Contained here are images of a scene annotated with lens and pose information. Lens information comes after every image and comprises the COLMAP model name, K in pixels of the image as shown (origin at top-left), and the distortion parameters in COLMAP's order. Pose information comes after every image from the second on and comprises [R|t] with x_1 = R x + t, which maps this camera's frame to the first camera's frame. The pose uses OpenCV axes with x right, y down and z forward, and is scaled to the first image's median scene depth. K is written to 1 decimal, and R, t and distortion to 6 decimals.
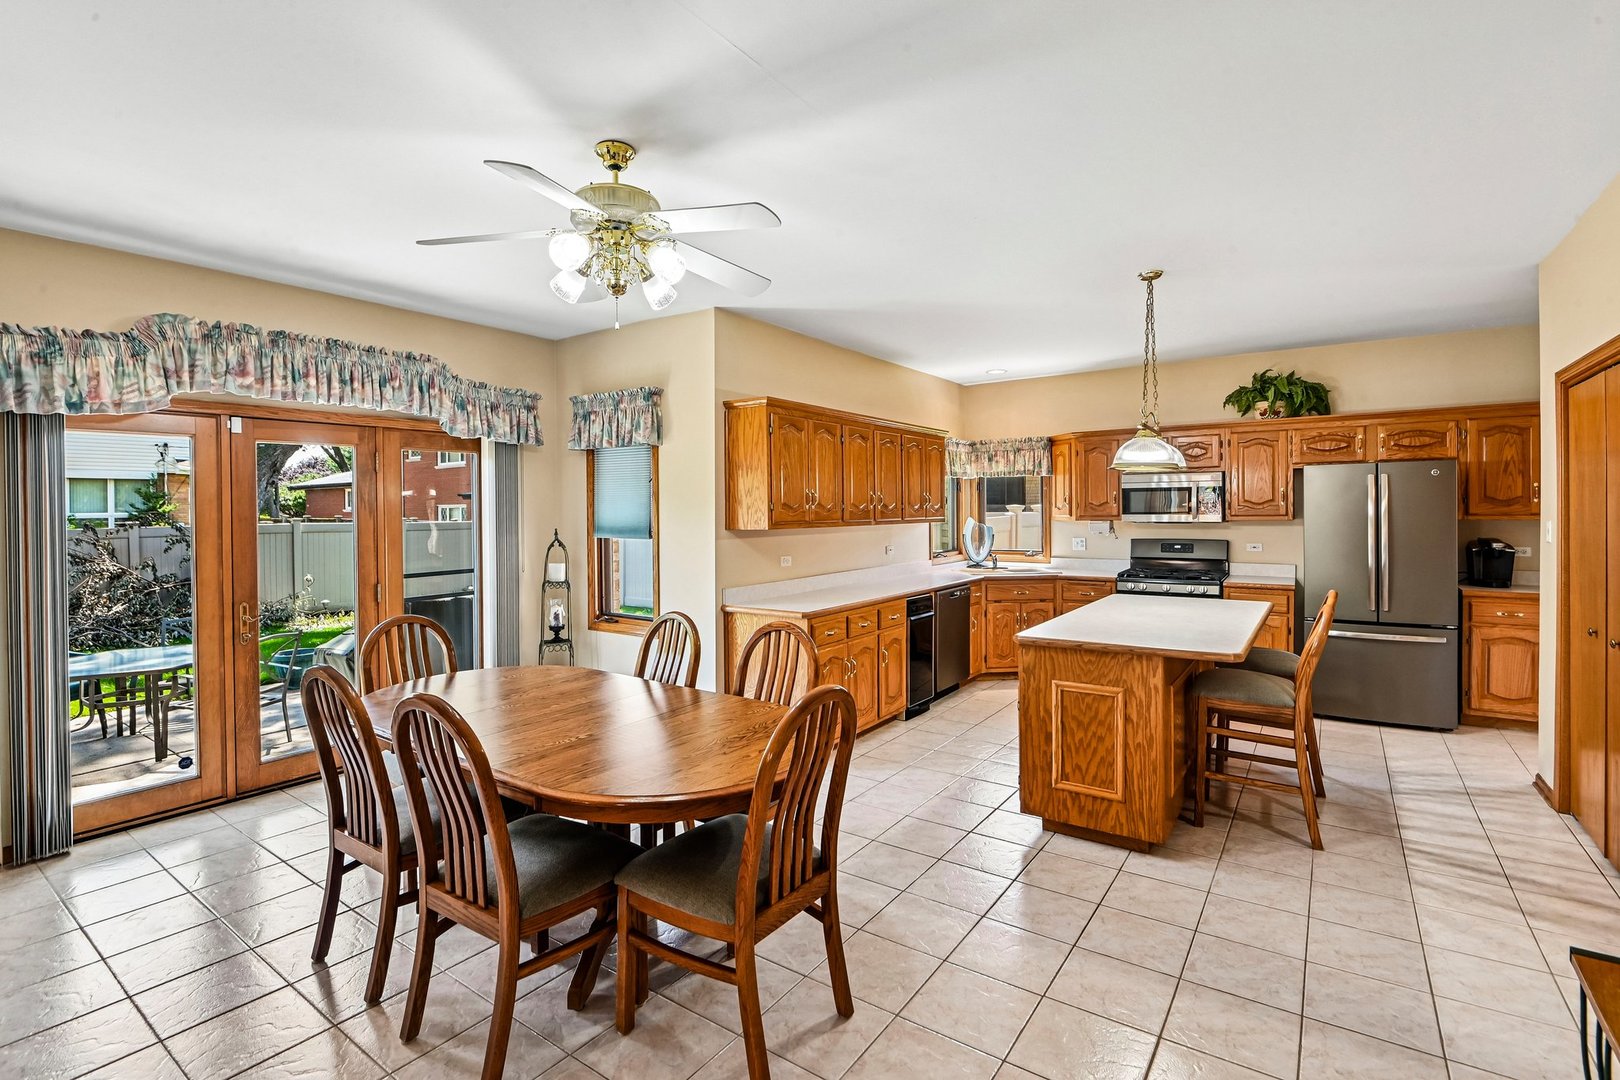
lens RADIAL K [[746.2, 0, 804.3], [0, 746.2, 530.4], [0, 0, 1]] dist [-0.018184, -0.002474]
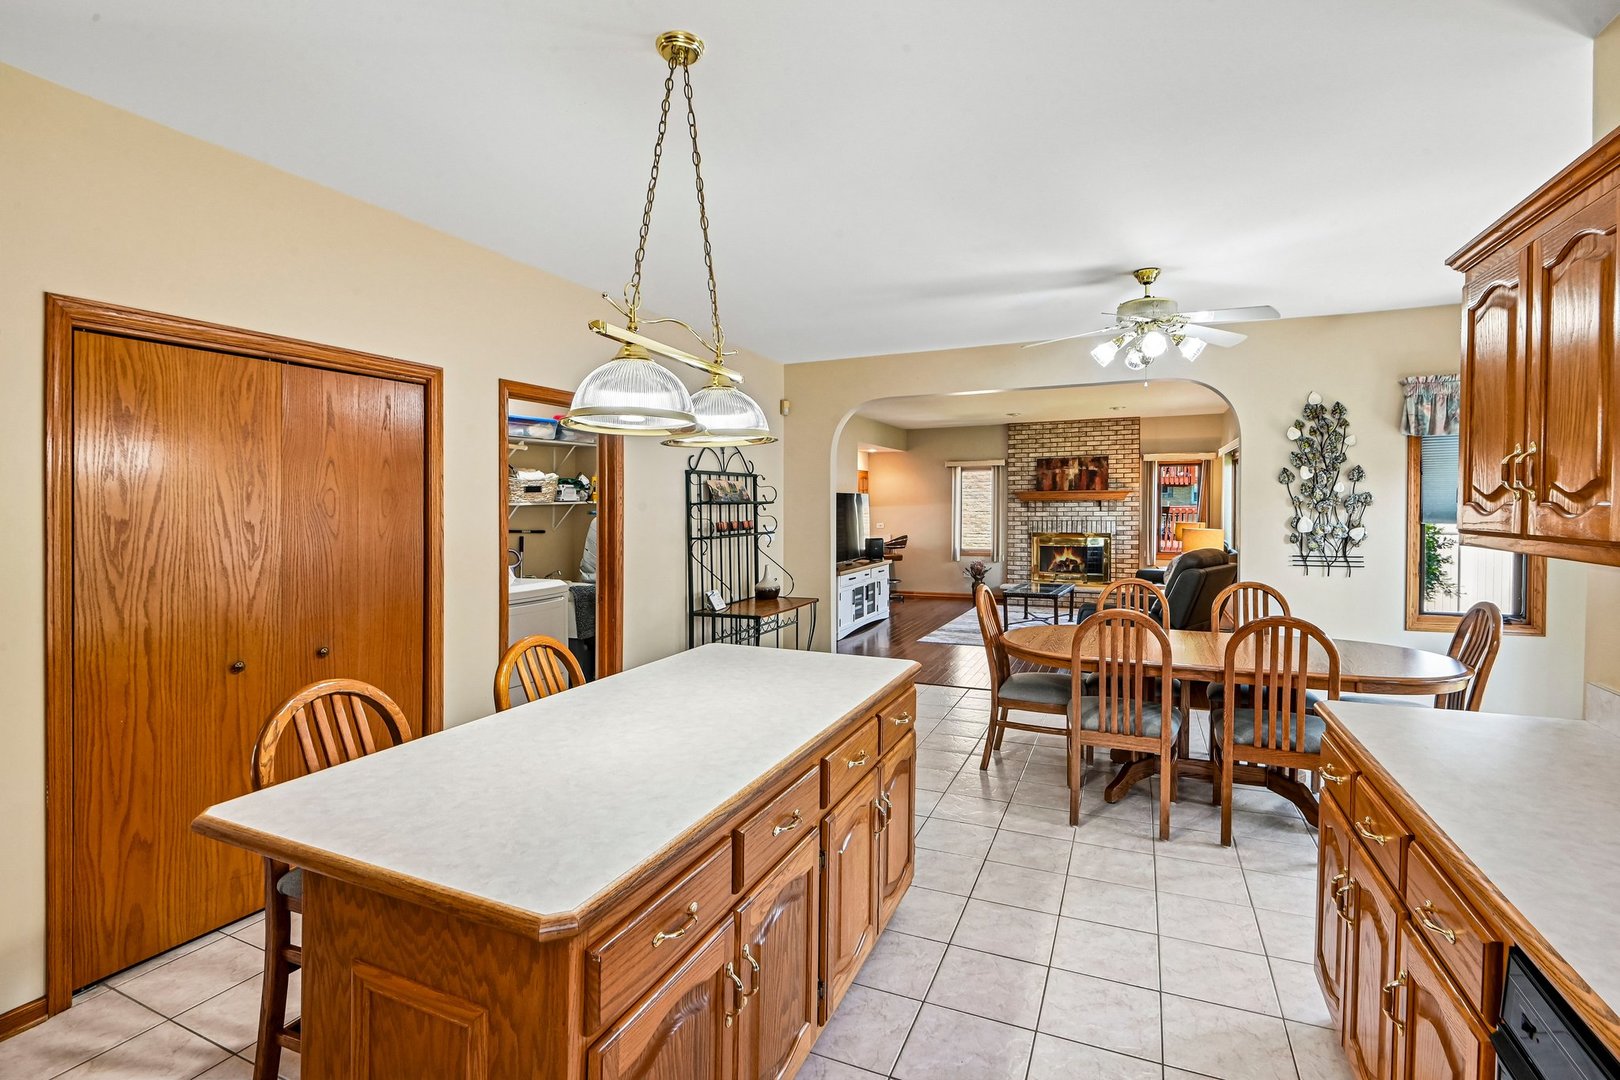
lens RADIAL K [[746.2, 0, 806.6], [0, 746.2, 514.8], [0, 0, 1]] dist [-0.018184, -0.002474]
pose [[-0.979997, 0.019697, -0.198037, 0.379823], [0.010998, 0.998930, 0.044931, -0.039570], [0.198710, 0.041854, -0.979164, 1.199892]]
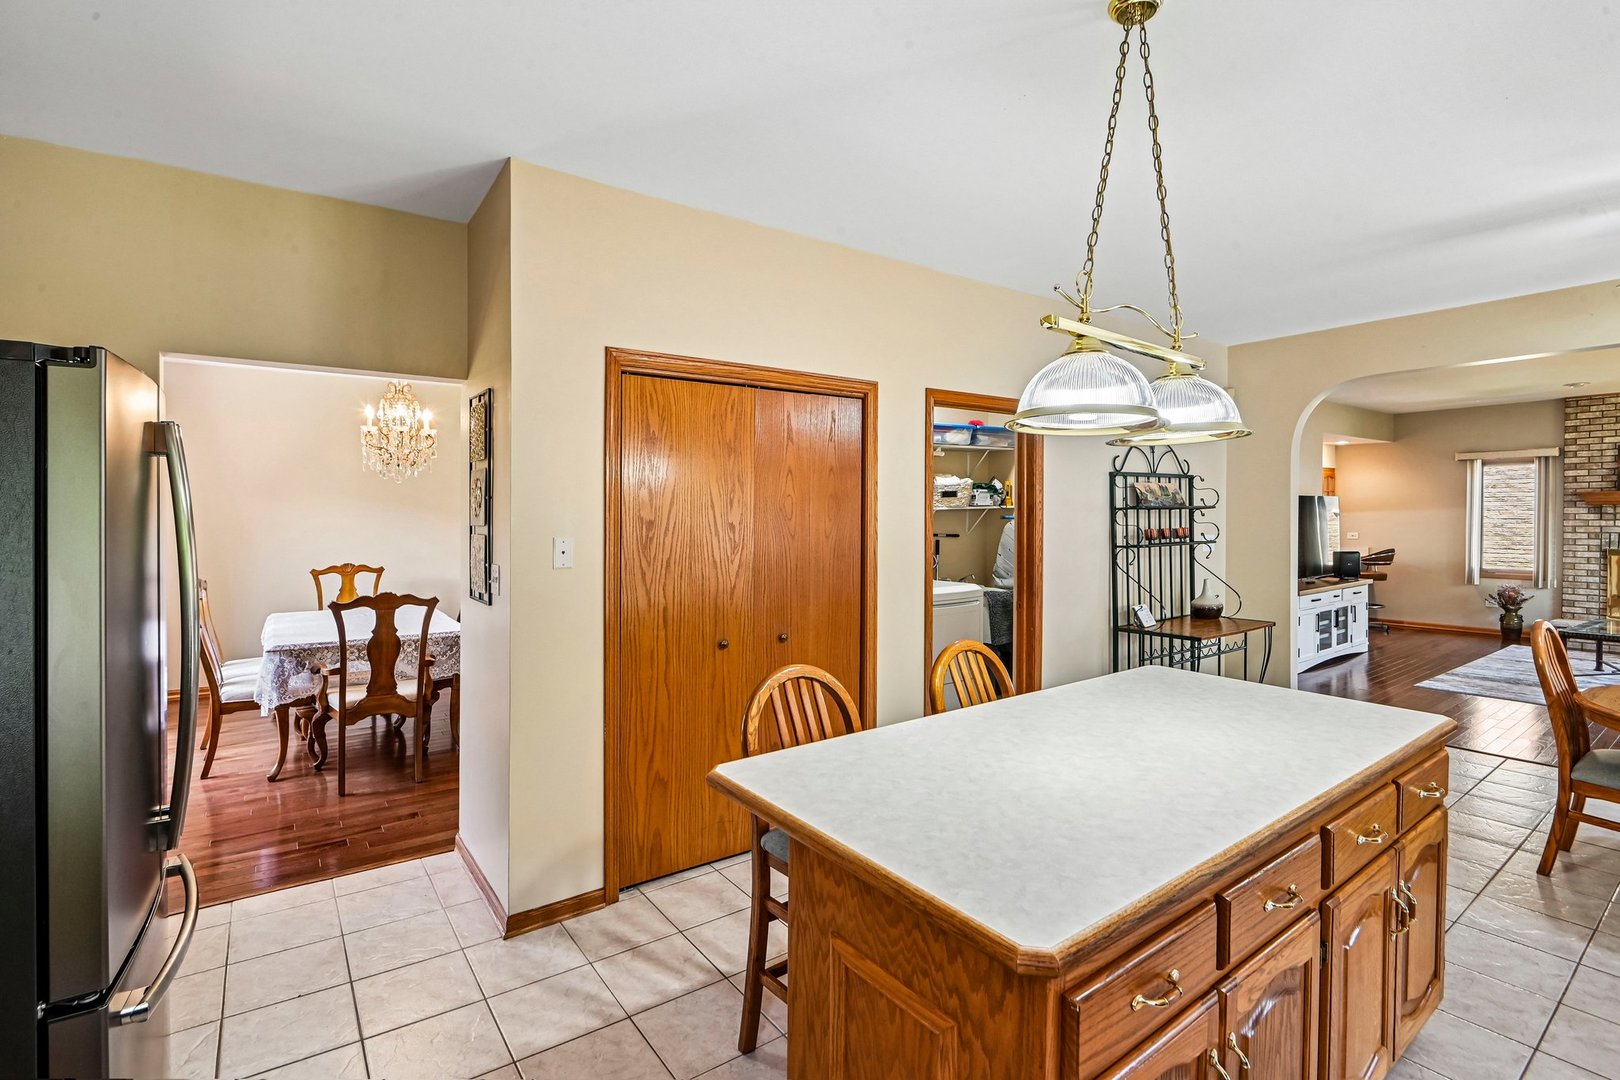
lens RADIAL K [[746.2, 0, 789.7], [0, 746.2, 514.1], [0, 0, 1]] dist [-0.018184, -0.002474]
pose [[-0.942848, 0.012192, 0.332999, 0.407467], [0.023396, 0.999286, 0.029658, -0.040535], [-0.332400, 0.035754, -0.942460, 1.186436]]
